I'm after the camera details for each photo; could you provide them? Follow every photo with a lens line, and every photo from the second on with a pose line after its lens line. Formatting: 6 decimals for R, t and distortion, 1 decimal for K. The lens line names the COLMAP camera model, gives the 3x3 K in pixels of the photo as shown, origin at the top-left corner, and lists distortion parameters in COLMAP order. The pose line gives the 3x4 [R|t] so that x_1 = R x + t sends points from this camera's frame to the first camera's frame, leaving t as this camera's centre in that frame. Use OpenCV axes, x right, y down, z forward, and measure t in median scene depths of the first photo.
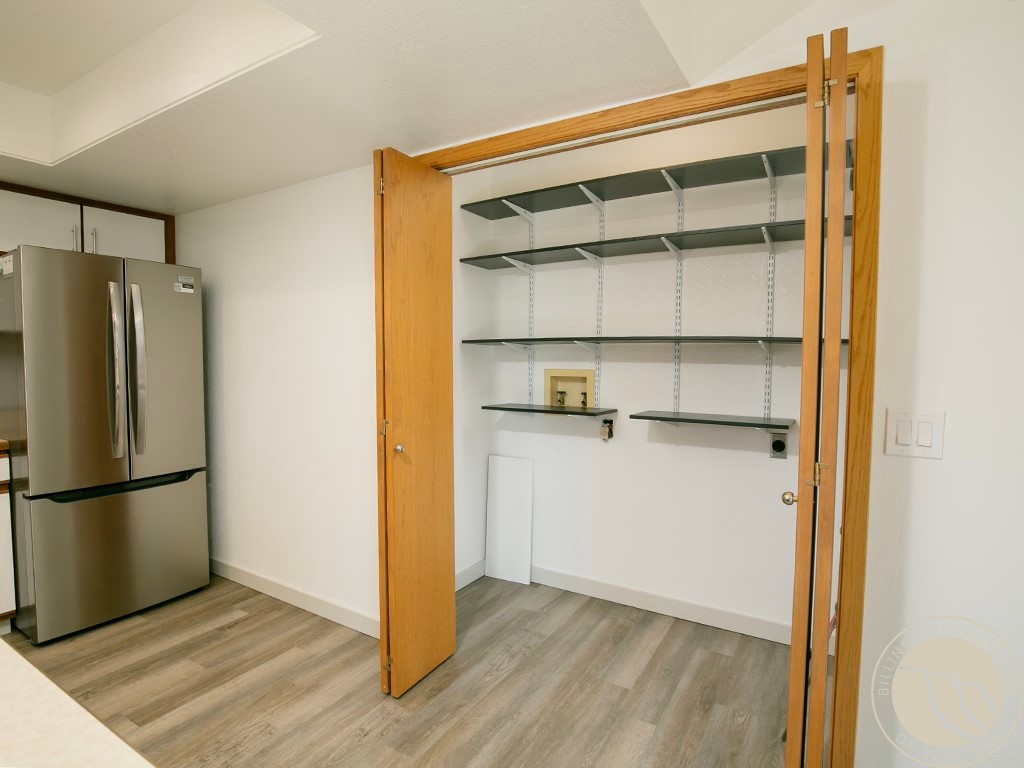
lens RADIAL K [[536.2, 0, 517.1], [0, 536.2, 384.4], [0, 0, 1]] dist [-0.030562, 0.000066]
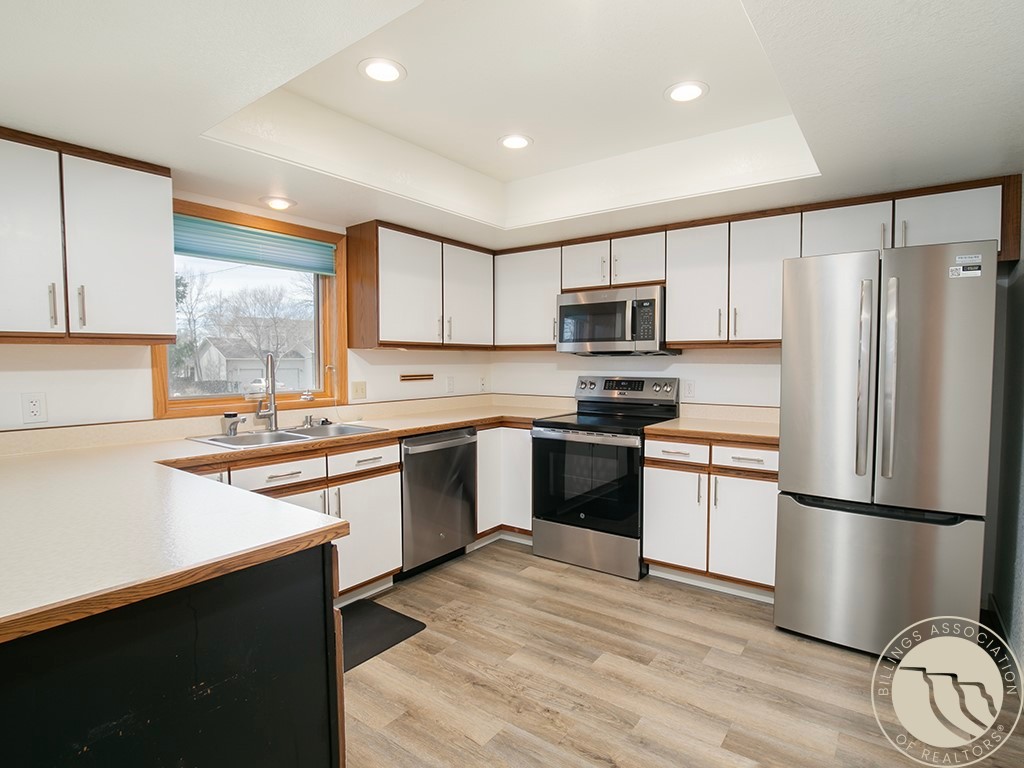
lens RADIAL K [[523.2, 0, 541.1], [0, 523.2, 385.9], [0, 0, 1]] dist [-0.036784, 0.000222]
pose [[-0.071802, 0.046756, -0.996322, 0.138125], [-0.051276, 0.997407, 0.050503, -0.025980], [0.996100, 0.054713, -0.069218, 0.456975]]
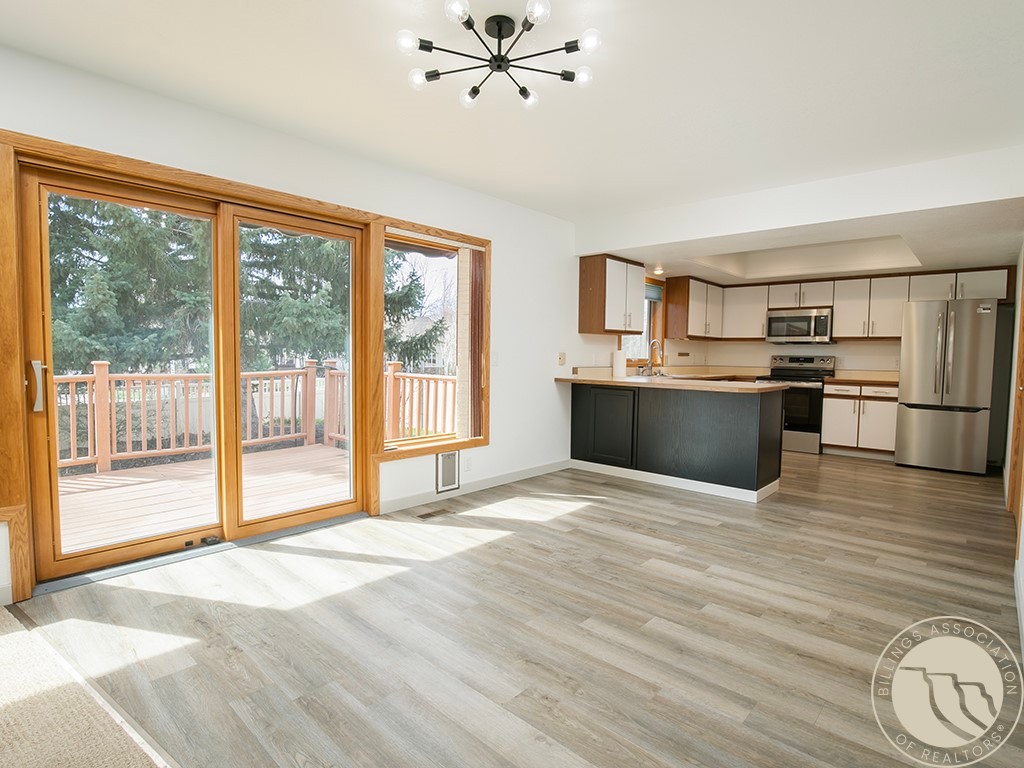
lens RADIAL K [[536.2, 0, 517.1], [0, 536.2, 384.4], [0, 0, 1]] dist [-0.030562, 0.000066]
pose [[-0.192291, 0.051688, -0.979976, 1.518966], [-0.065069, 0.995743, 0.065287, 0.066446], [0.979178, 0.076321, -0.188109, -0.256515]]
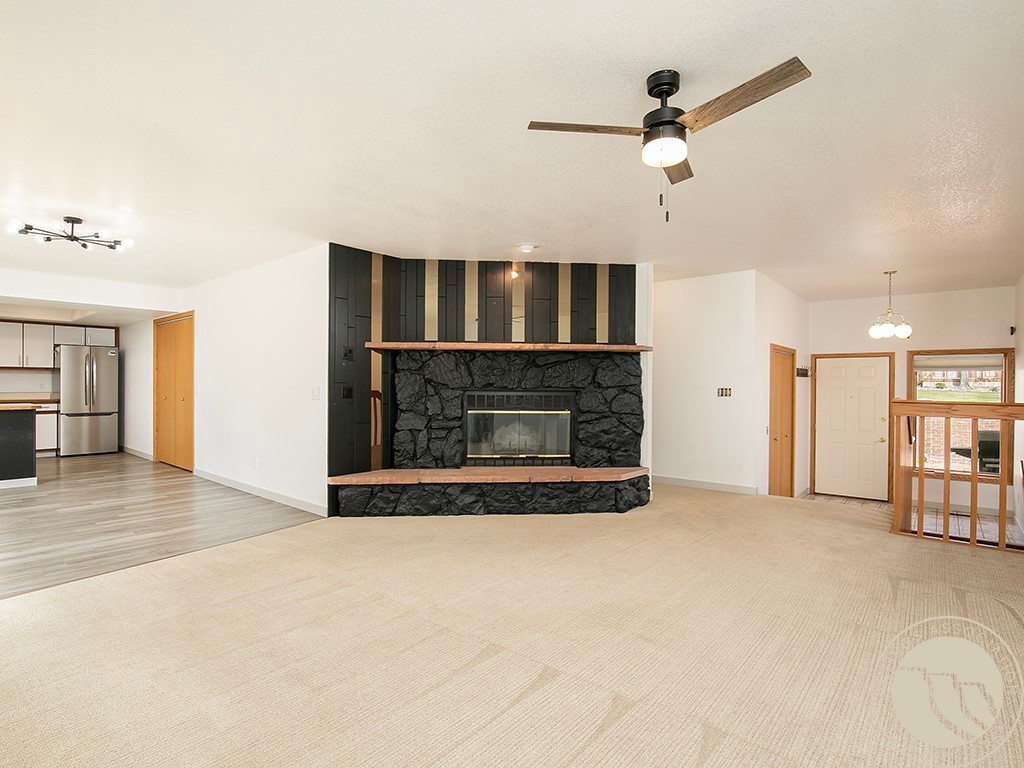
lens RADIAL K [[523.8, 0, 512.0], [0, 523.8, 384.0], [0, 0, 1]] dist [-0.031769, -0.000449]
pose [[0.988587, 0.003621, -0.150609, 2.181409], [-0.011398, 0.998644, -0.050805, 0.123712], [0.150221, 0.051941, 0.987287, -1.646247]]
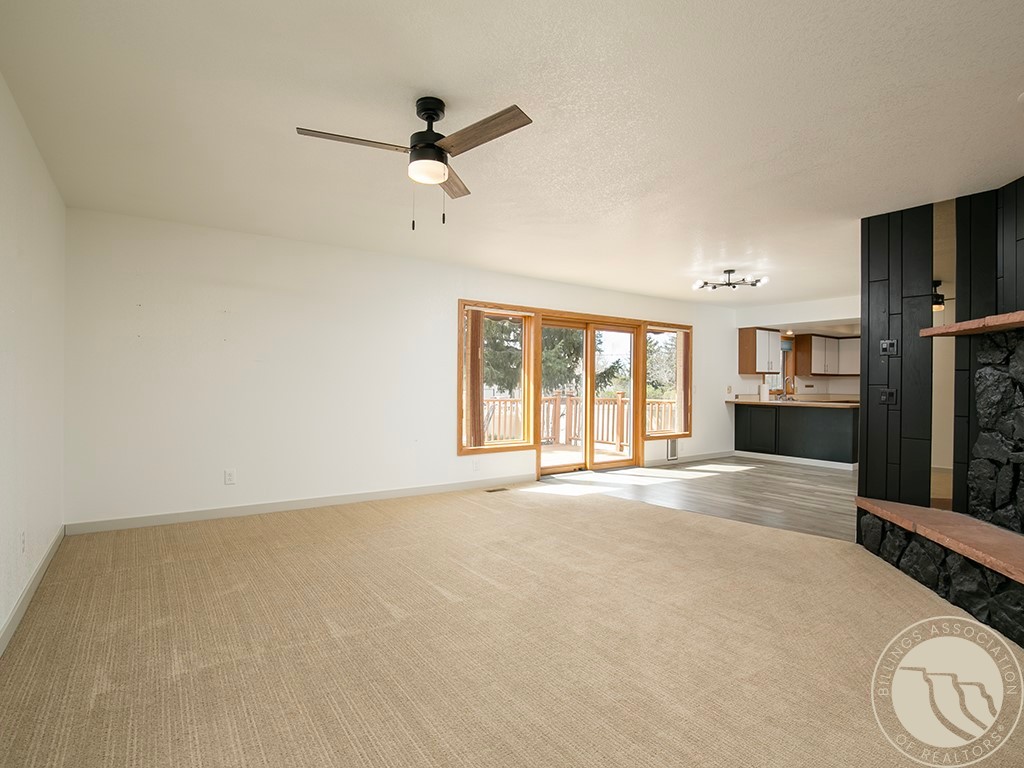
lens RADIAL K [[536.2, 0, 517.1], [0, 536.2, 384.4], [0, 0, 1]] dist [-0.030562, 0.000066]
pose [[-0.397591, -0.002811, -0.917559, 3.038104], [-0.057529, 0.998104, 0.021871, 0.062685], [0.915758, 0.061482, -0.396999, -0.360459]]
